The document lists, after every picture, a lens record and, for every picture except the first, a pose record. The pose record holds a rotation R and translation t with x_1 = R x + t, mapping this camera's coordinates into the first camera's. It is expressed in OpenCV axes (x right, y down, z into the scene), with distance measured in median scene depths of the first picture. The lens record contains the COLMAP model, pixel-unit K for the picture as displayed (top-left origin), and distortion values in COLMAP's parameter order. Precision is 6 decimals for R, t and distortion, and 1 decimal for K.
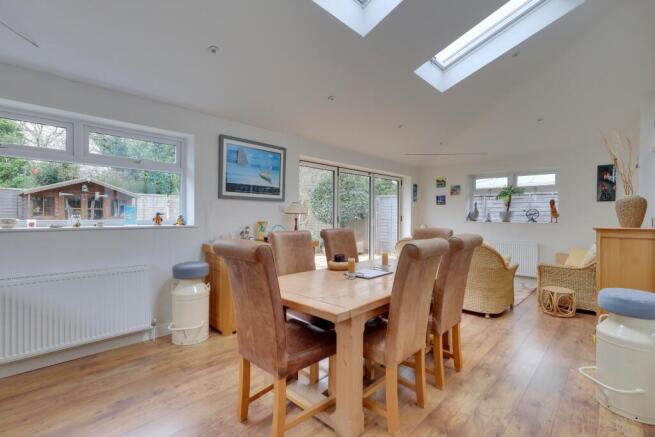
lens RADIAL K [[302.8, 0, 327.4], [0, 302.8, 217.4], [0, 0, 1]] dist [-0.003811, -0.000535]
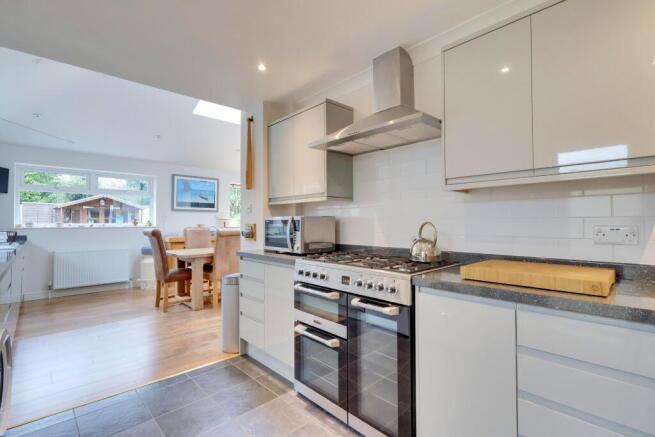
lens RADIAL K [[302.8, 0, 327.2], [0, 302.8, 217.9], [0, 0, 1]] dist [-0.003811, -0.000535]
pose [[0.998874, -0.008579, -0.046649, 0.518754], [0.007287, 0.999587, -0.027792, 0.028469], [0.046869, 0.027421, 0.998525, -0.582580]]
